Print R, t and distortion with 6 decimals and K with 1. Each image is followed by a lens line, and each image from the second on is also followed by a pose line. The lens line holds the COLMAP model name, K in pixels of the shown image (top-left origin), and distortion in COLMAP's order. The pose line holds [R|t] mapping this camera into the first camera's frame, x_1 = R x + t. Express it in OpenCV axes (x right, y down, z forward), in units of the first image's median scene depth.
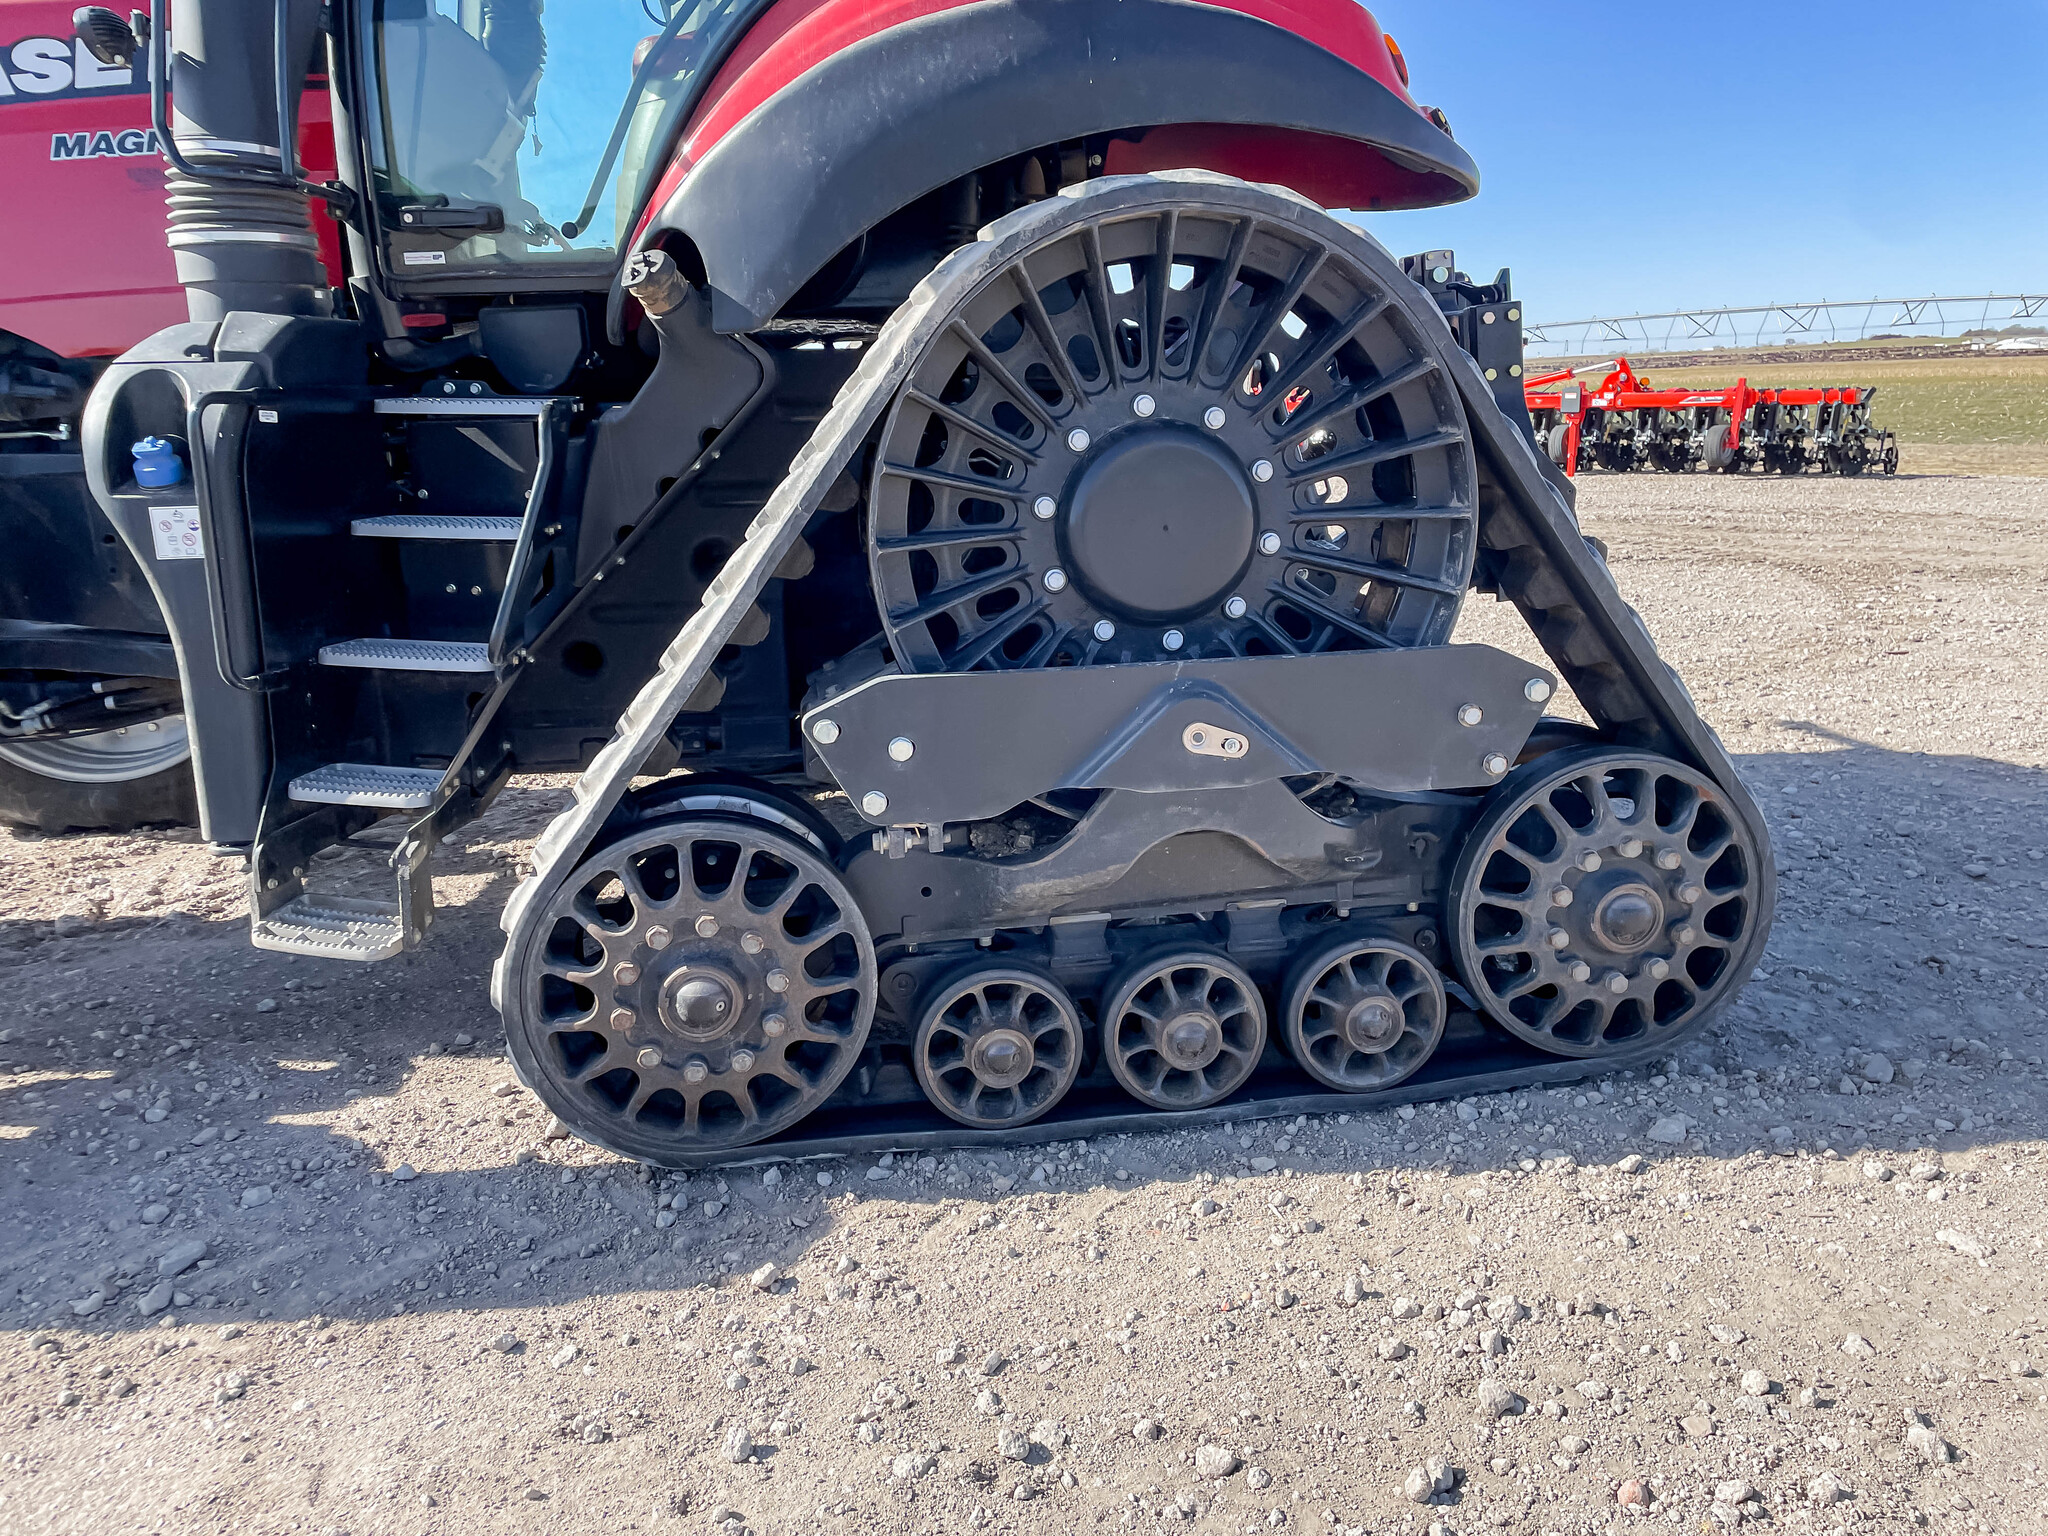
lens RADIAL K [[1530.8, 0, 1027.8], [0, 1530.8, 735.0], [0, 0, 1]] dist [0.102581, -0.130922]
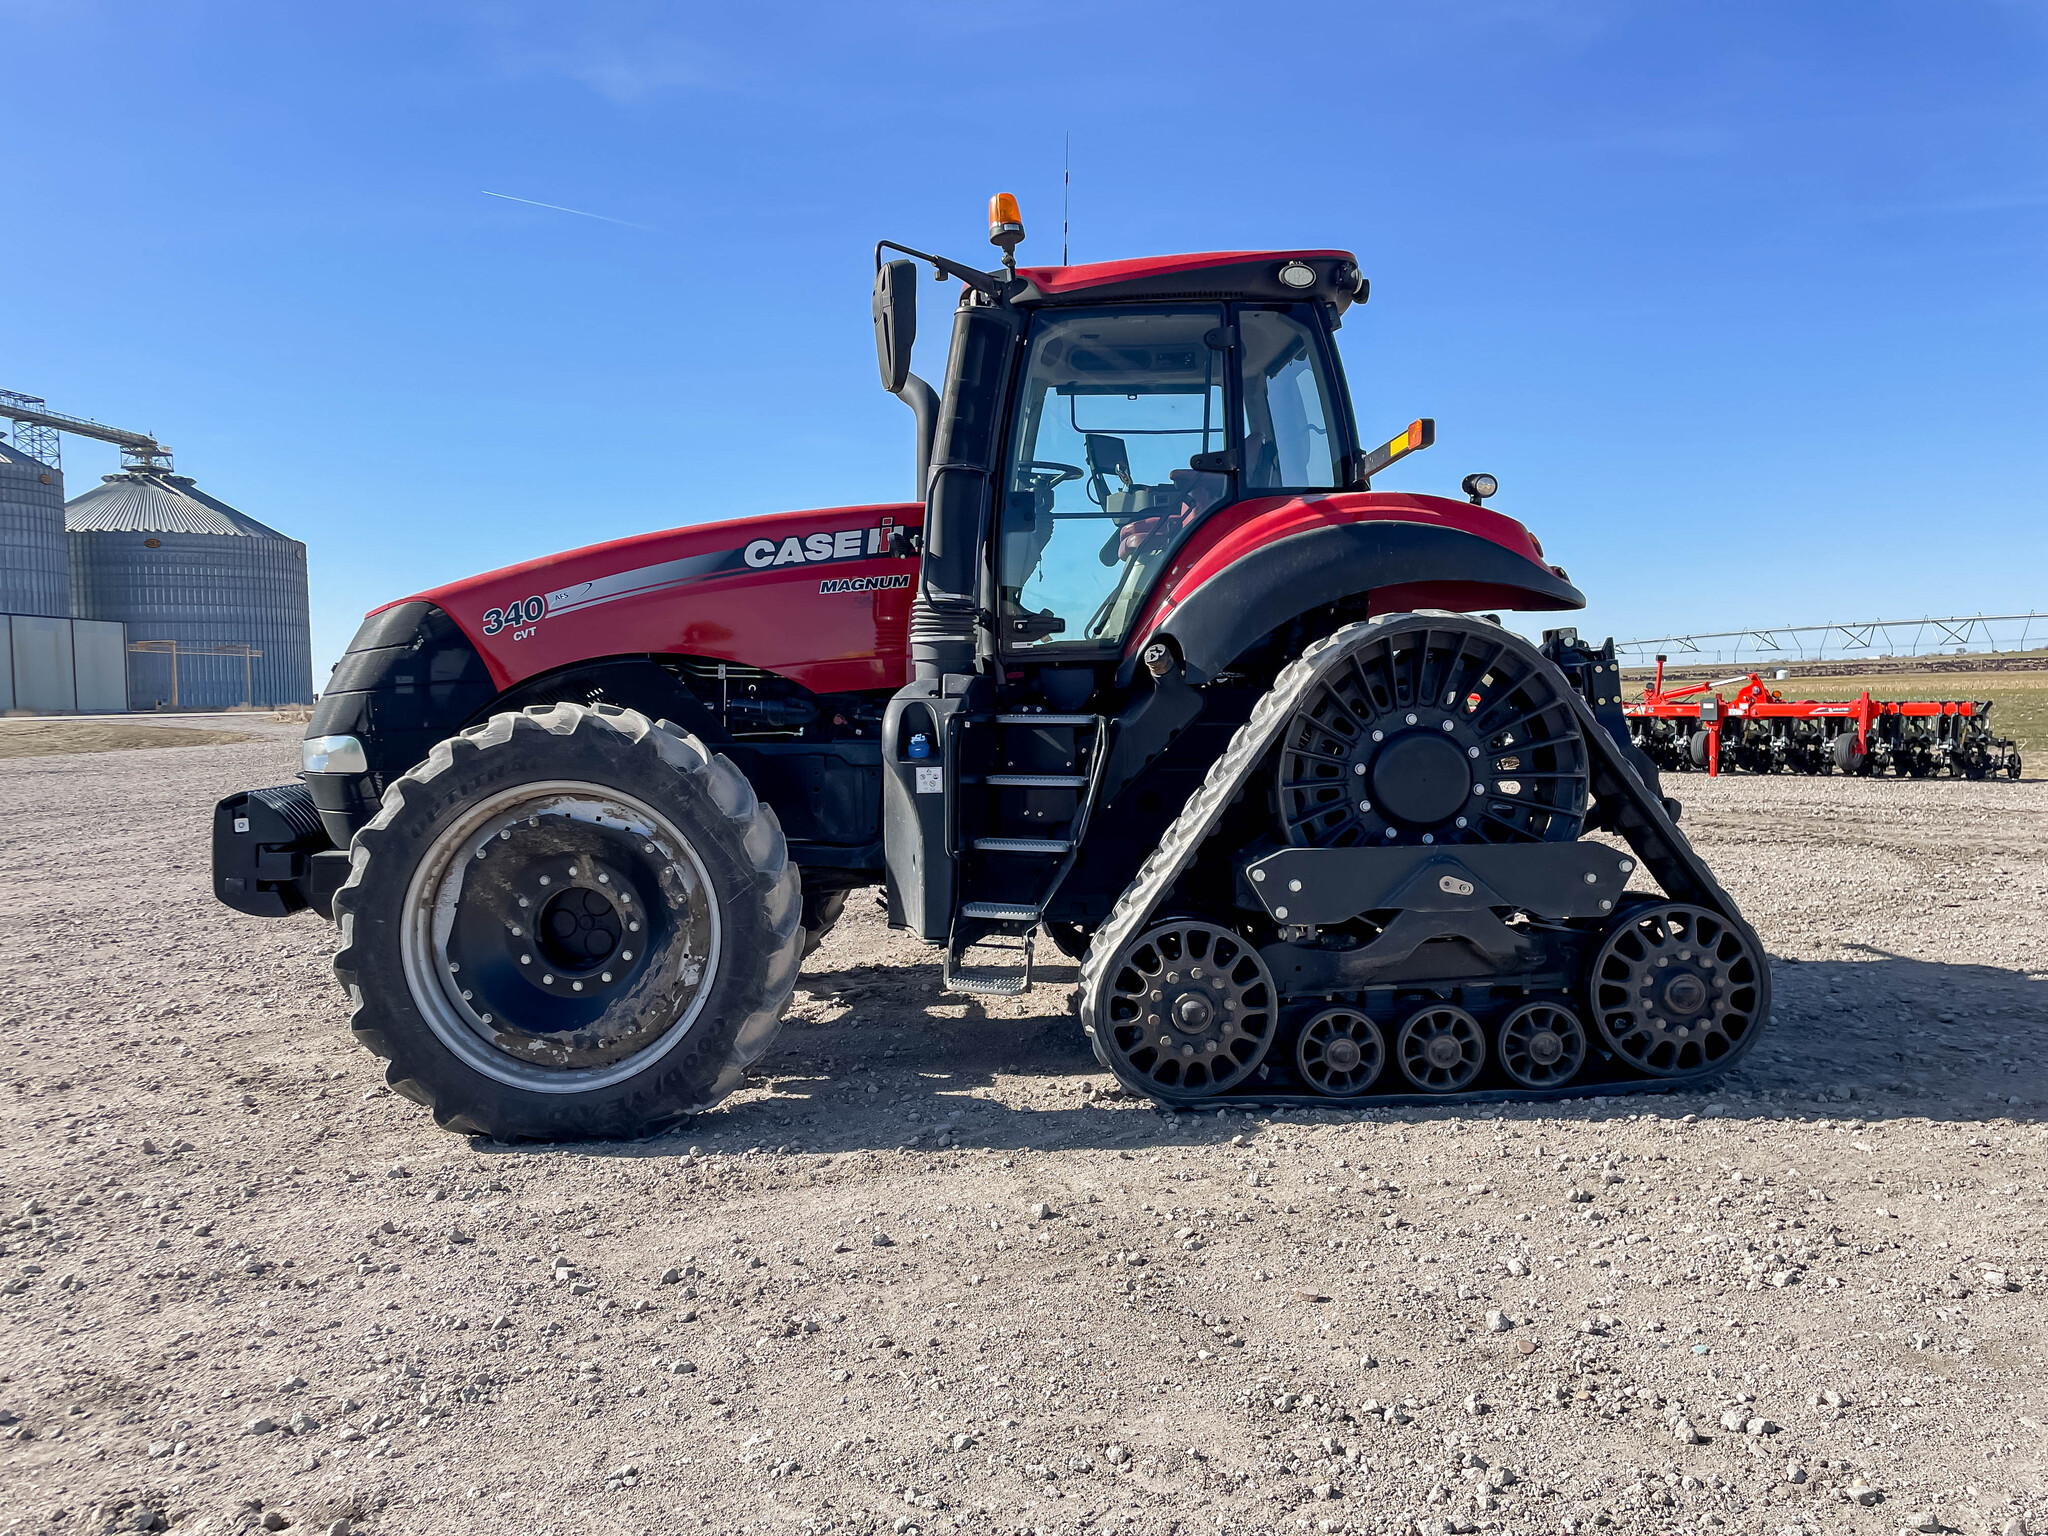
lens RADIAL K [[1530.8, 0, 1027.8], [0, 1530.8, 735.0], [0, 0, 1]] dist [0.102581, -0.130922]
pose [[0.995360, 0.006084, -0.096027, -0.212706], [-0.024342, 0.981457, -0.190132, 0.183968], [0.093090, 0.191588, 0.977051, -0.924347]]
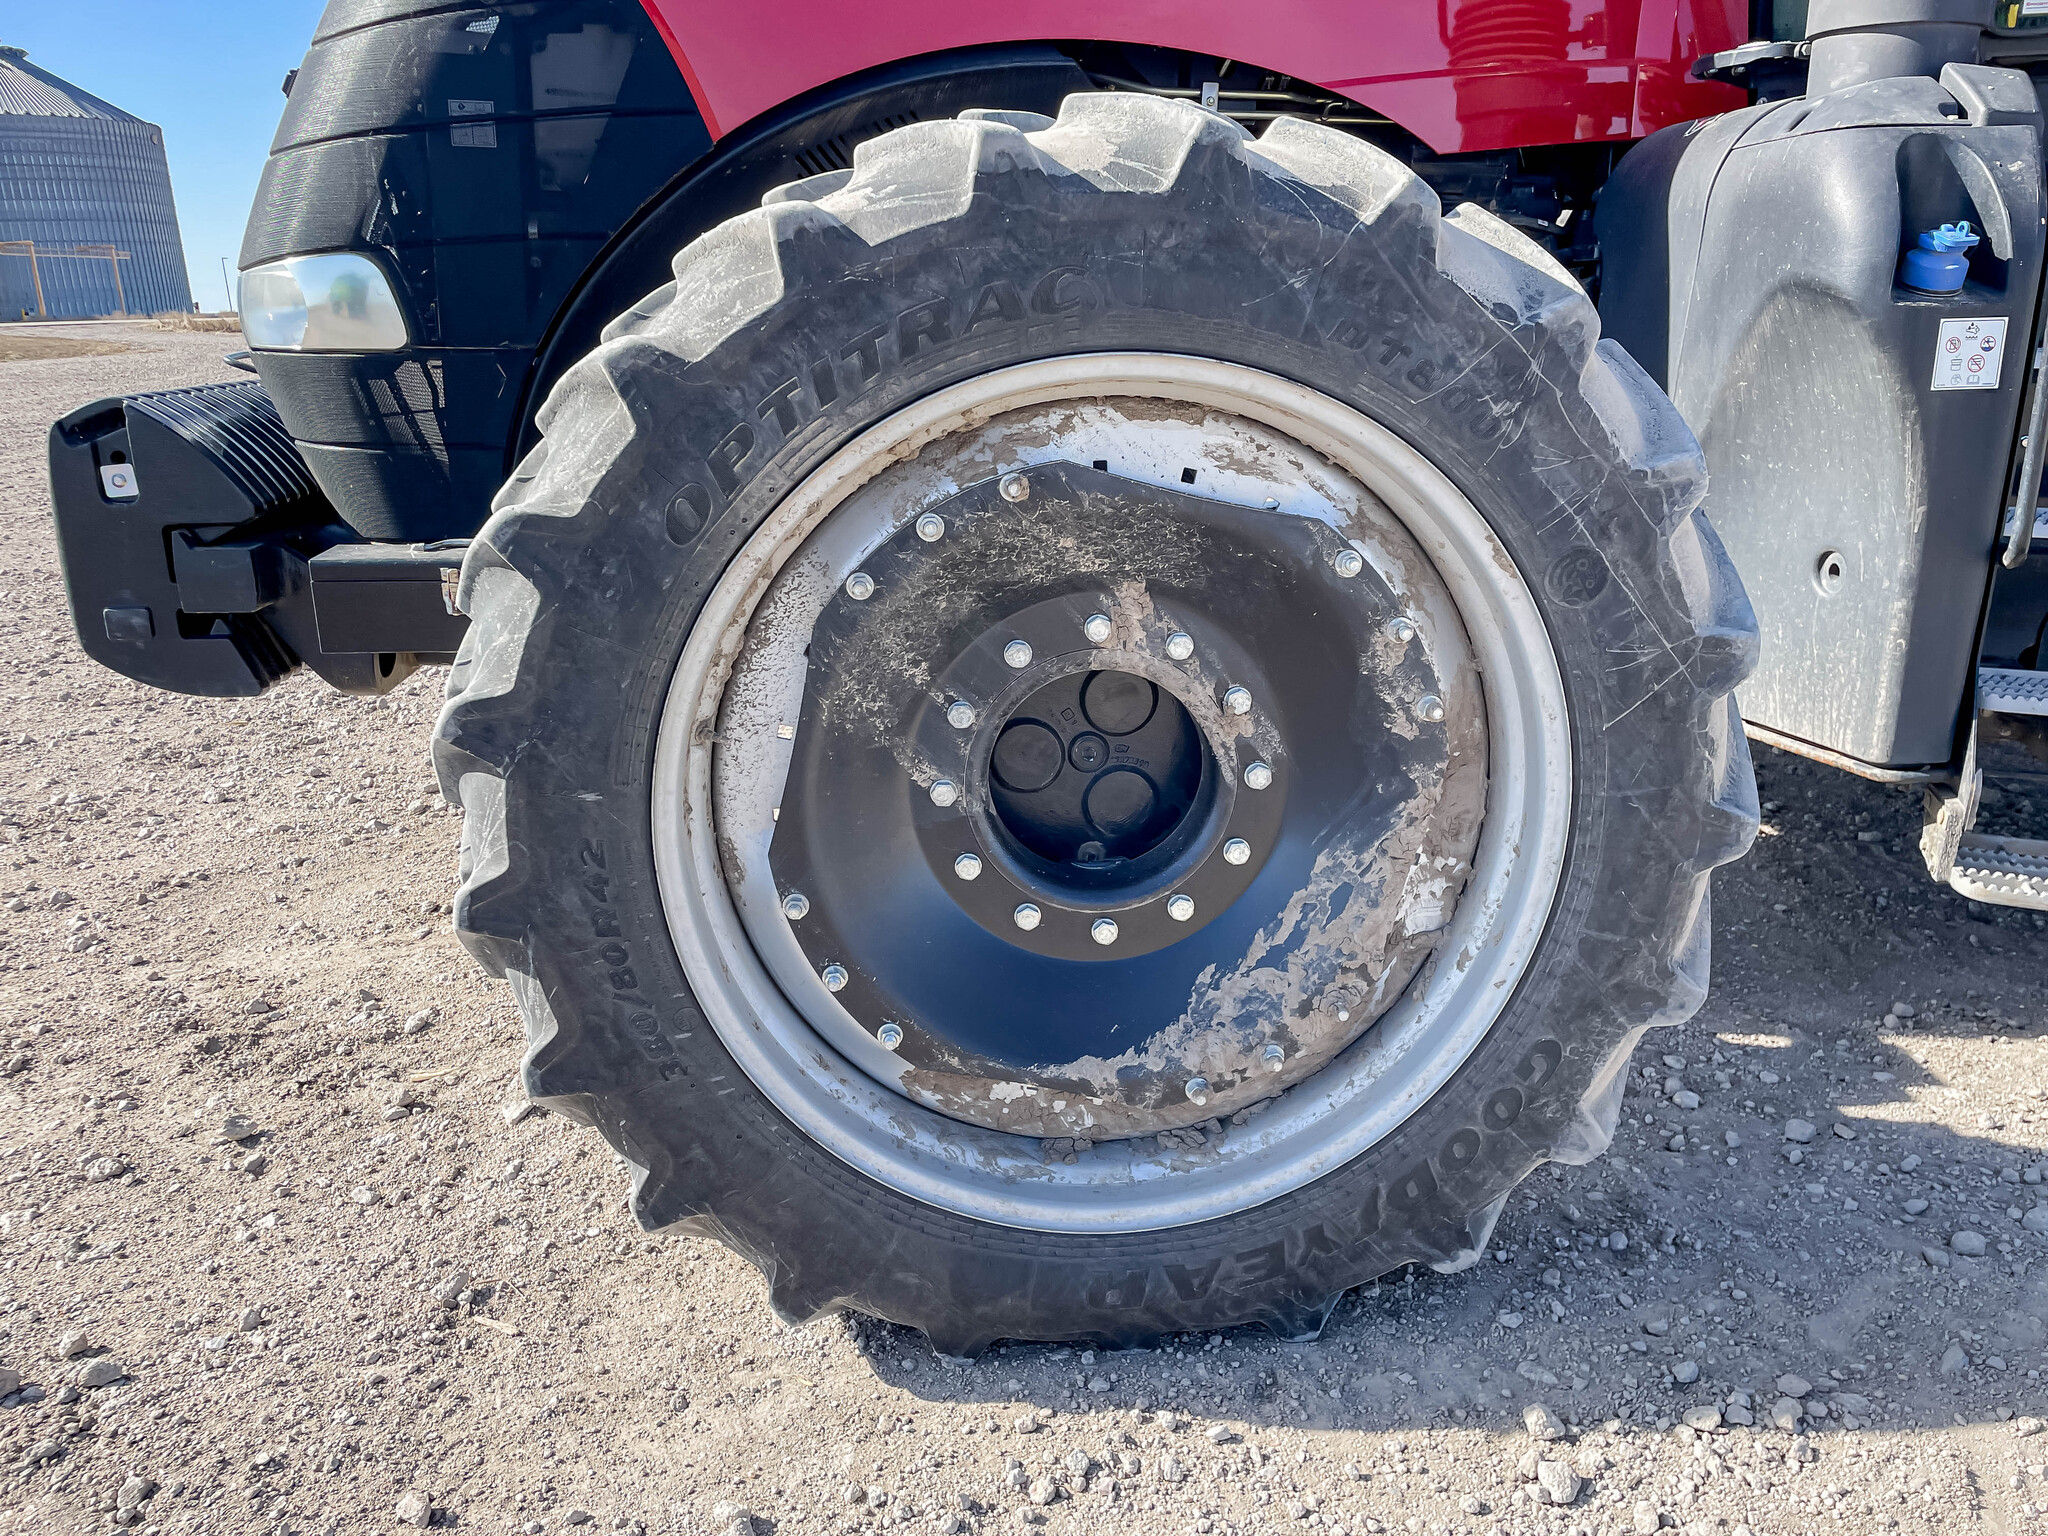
lens RADIAL K [[1543.9, 0, 1031.1], [0, 1543.9, 774.5], [0, 0, 1]] dist [0.094068, -0.124380]
pose [[0.998545, 0.015630, -0.051602, -0.918023], [-0.011754, 0.997146, 0.074581, 0.020433], [0.052620, -0.073866, 0.995879, 0.201656]]
